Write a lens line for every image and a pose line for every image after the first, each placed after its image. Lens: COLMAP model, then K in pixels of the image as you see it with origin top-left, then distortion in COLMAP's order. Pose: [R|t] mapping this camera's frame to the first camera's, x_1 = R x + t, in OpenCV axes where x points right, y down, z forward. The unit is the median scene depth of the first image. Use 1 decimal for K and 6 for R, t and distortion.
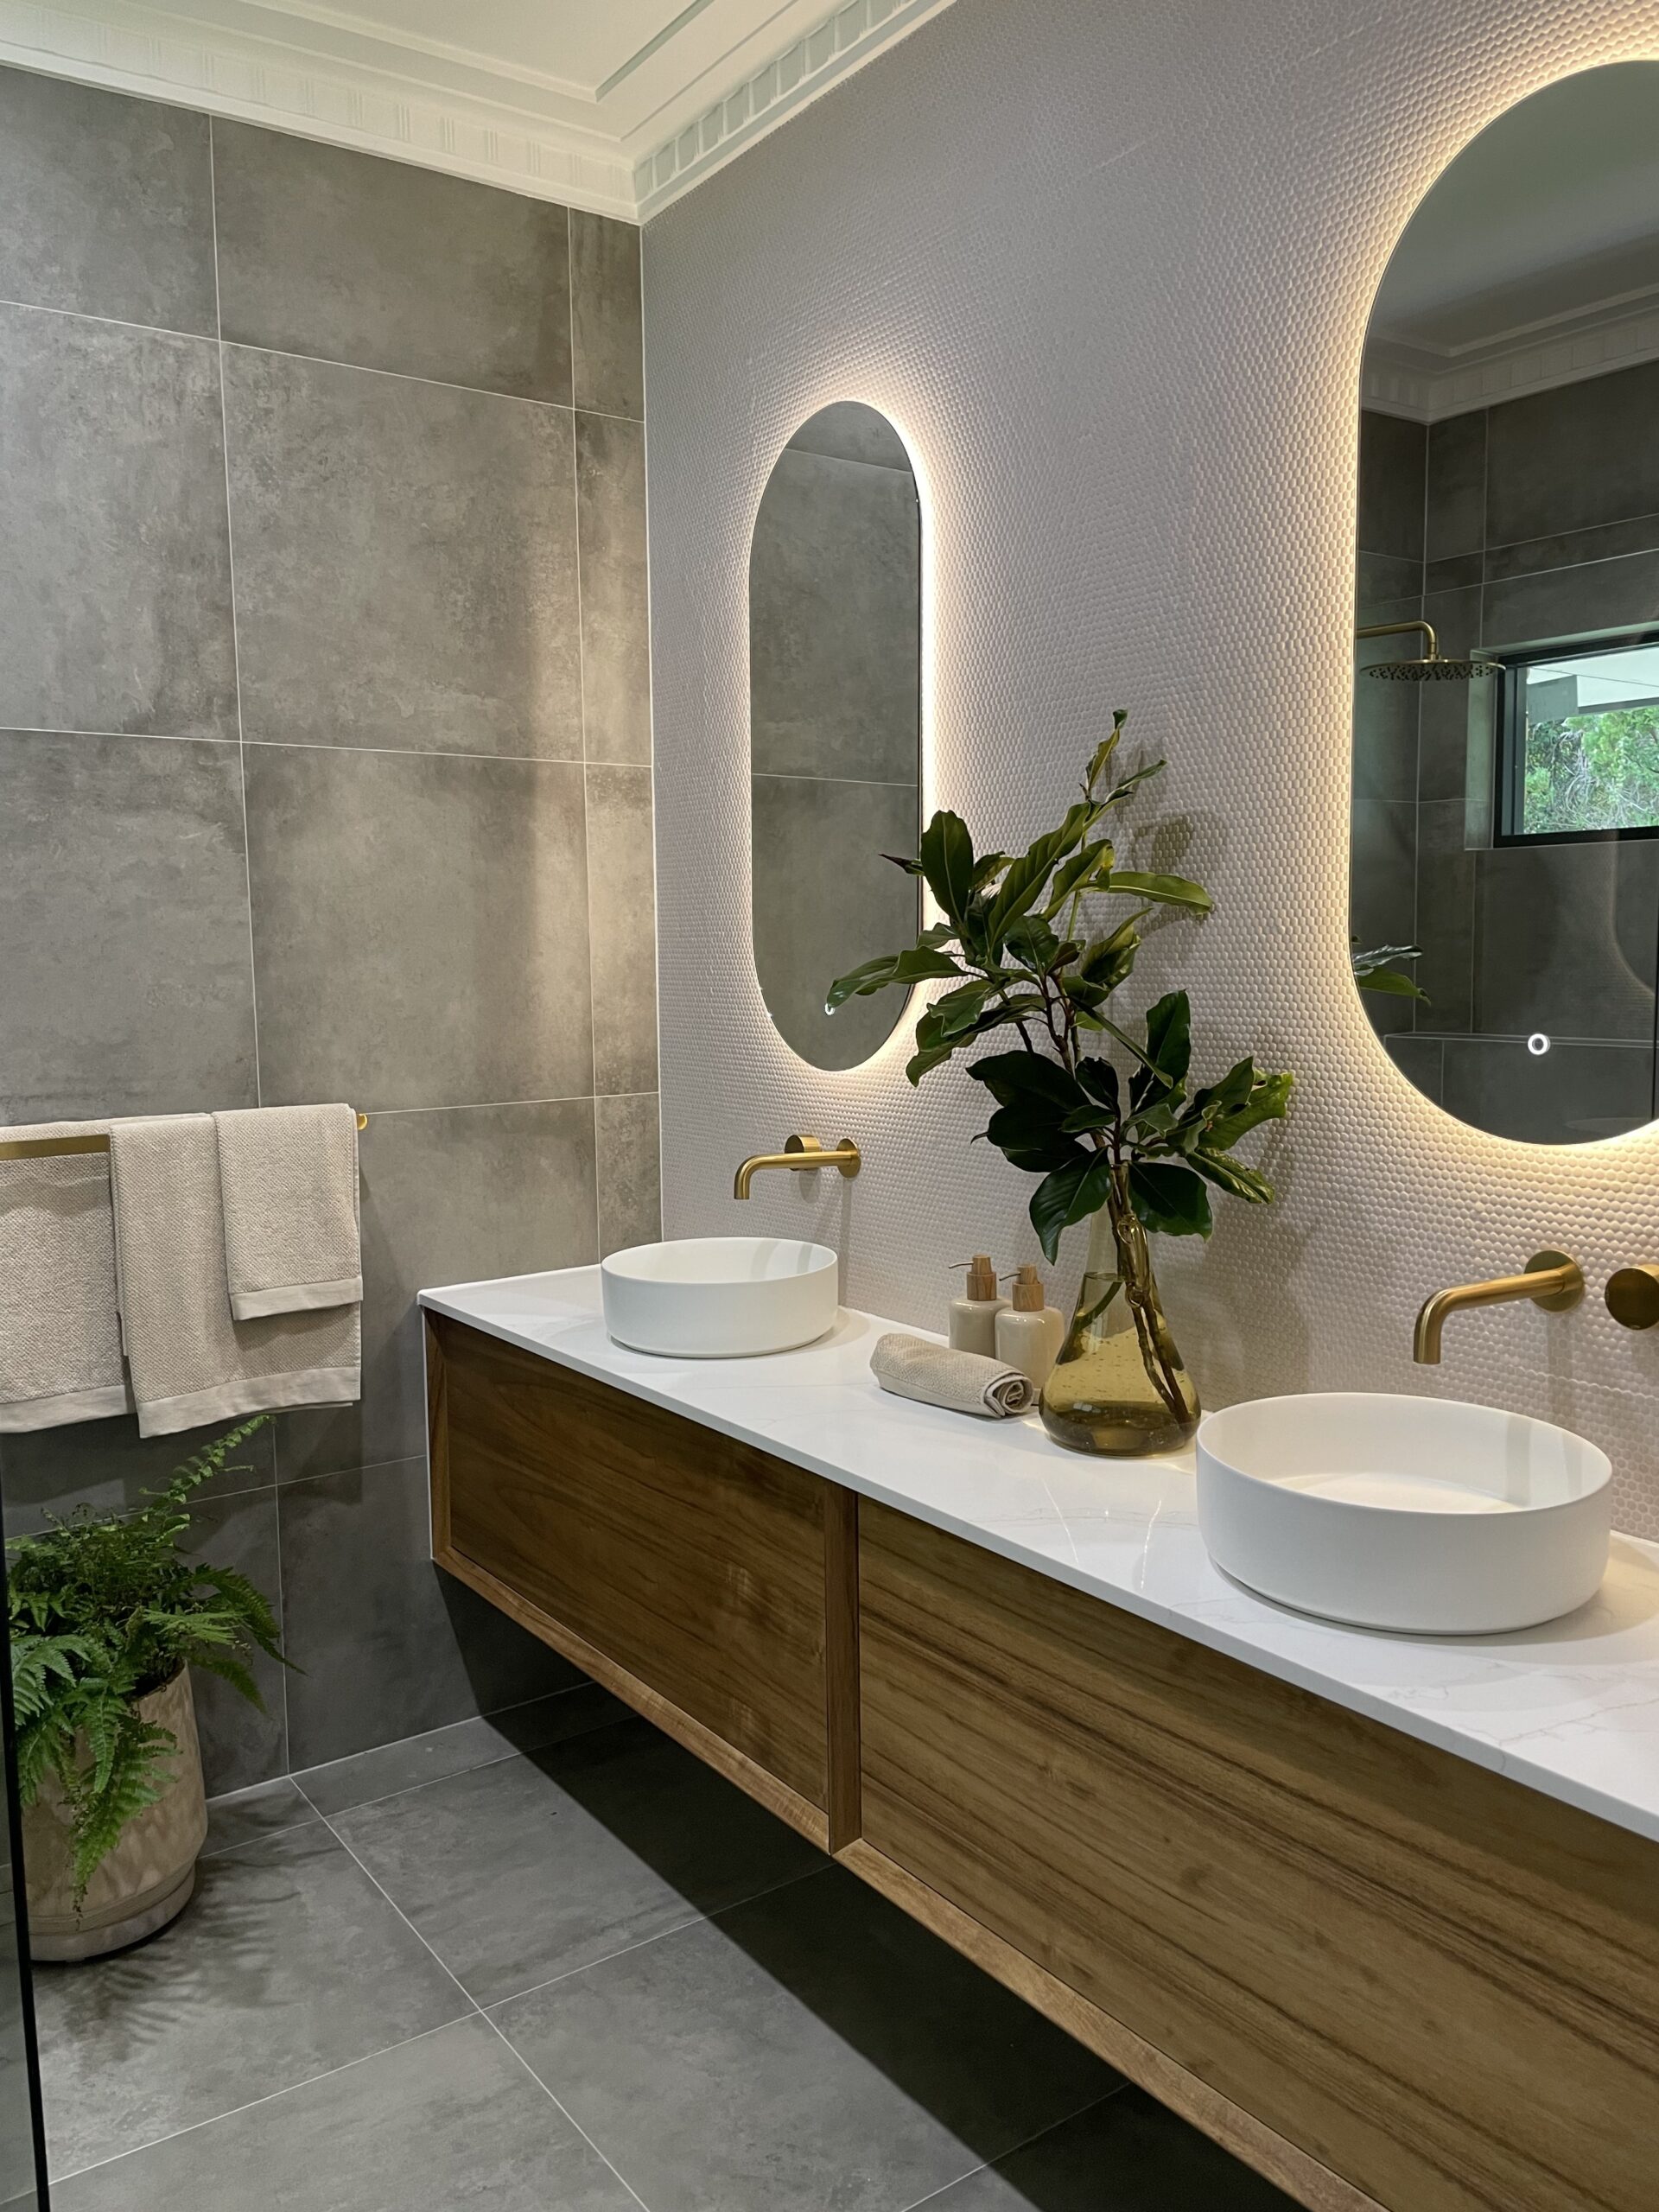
lens RADIAL K [[1692.2, 0, 829.2], [0, 1692.2, 1129.1], [0, 0, 1]] dist [0.094470, -0.141413]
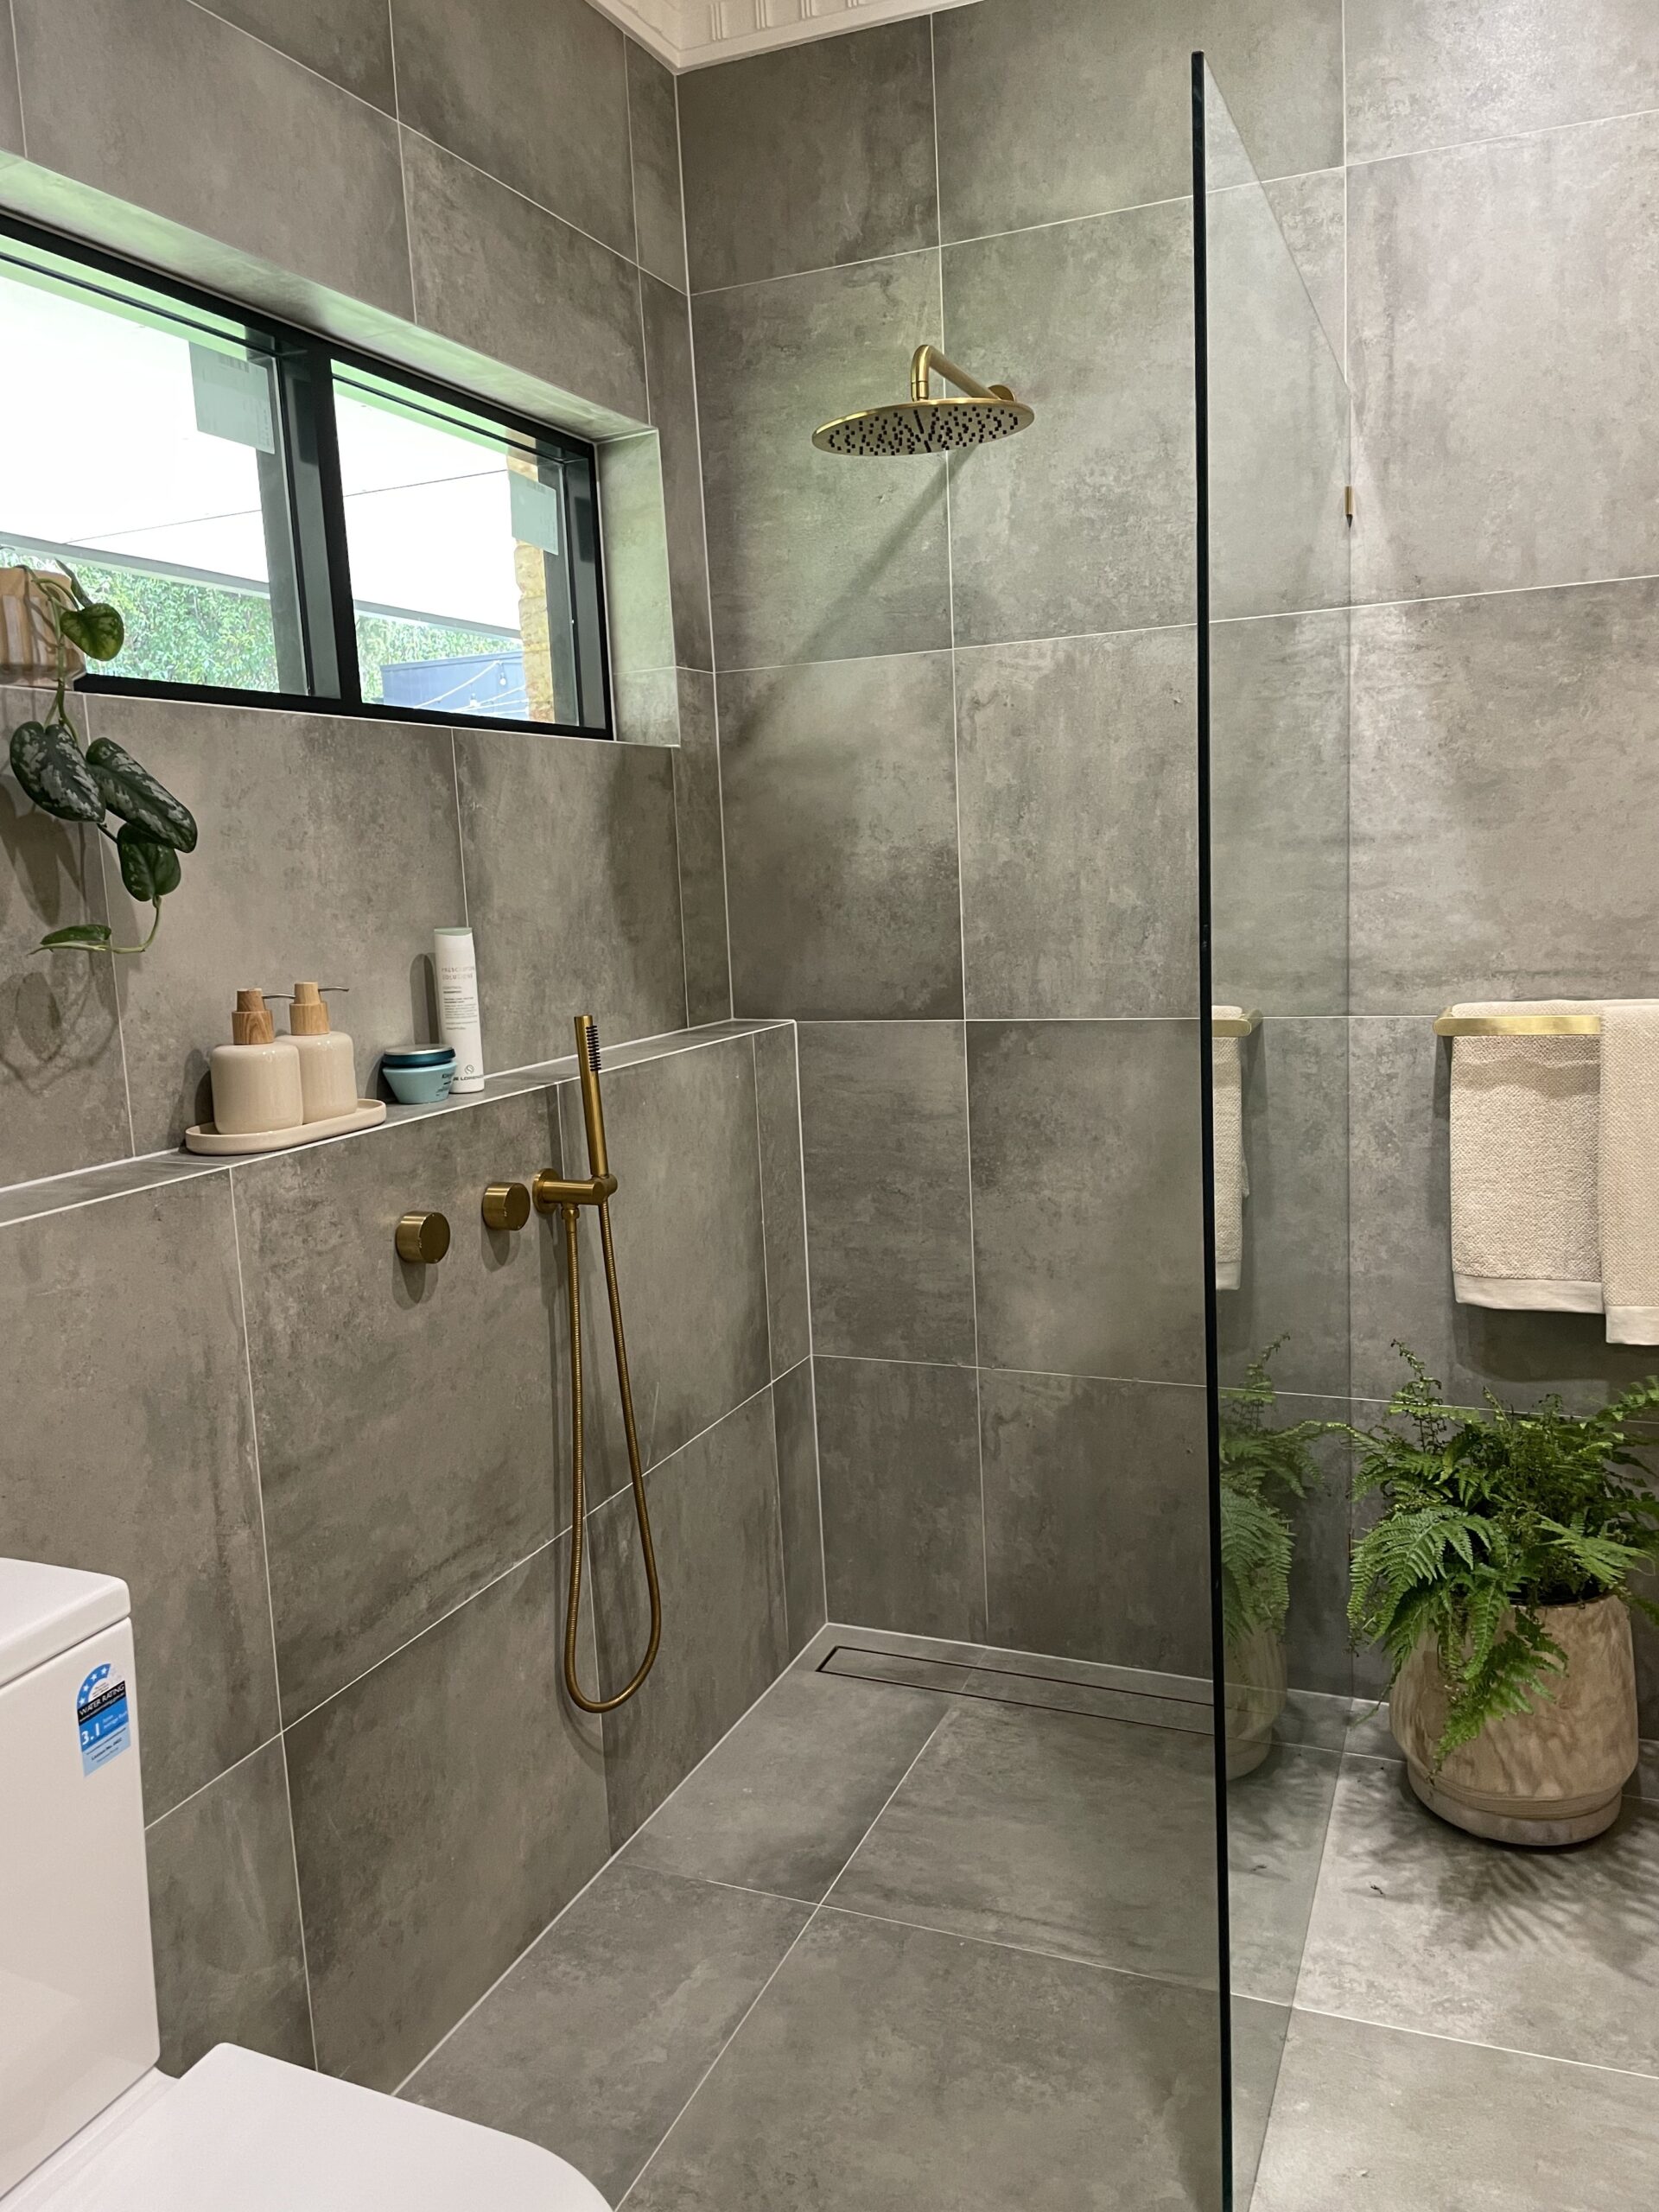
lens RADIAL K [[1692.2, 0, 829.2], [0, 1692.2, 1129.1], [0, 0, 1]] dist [0.094470, -0.141413]
pose [[0.514043, 0.122455, -0.848978, 0.168079], [-0.054445, 0.992419, 0.110178, -0.016315], [0.856034, -0.010413, 0.516814, 0.156473]]
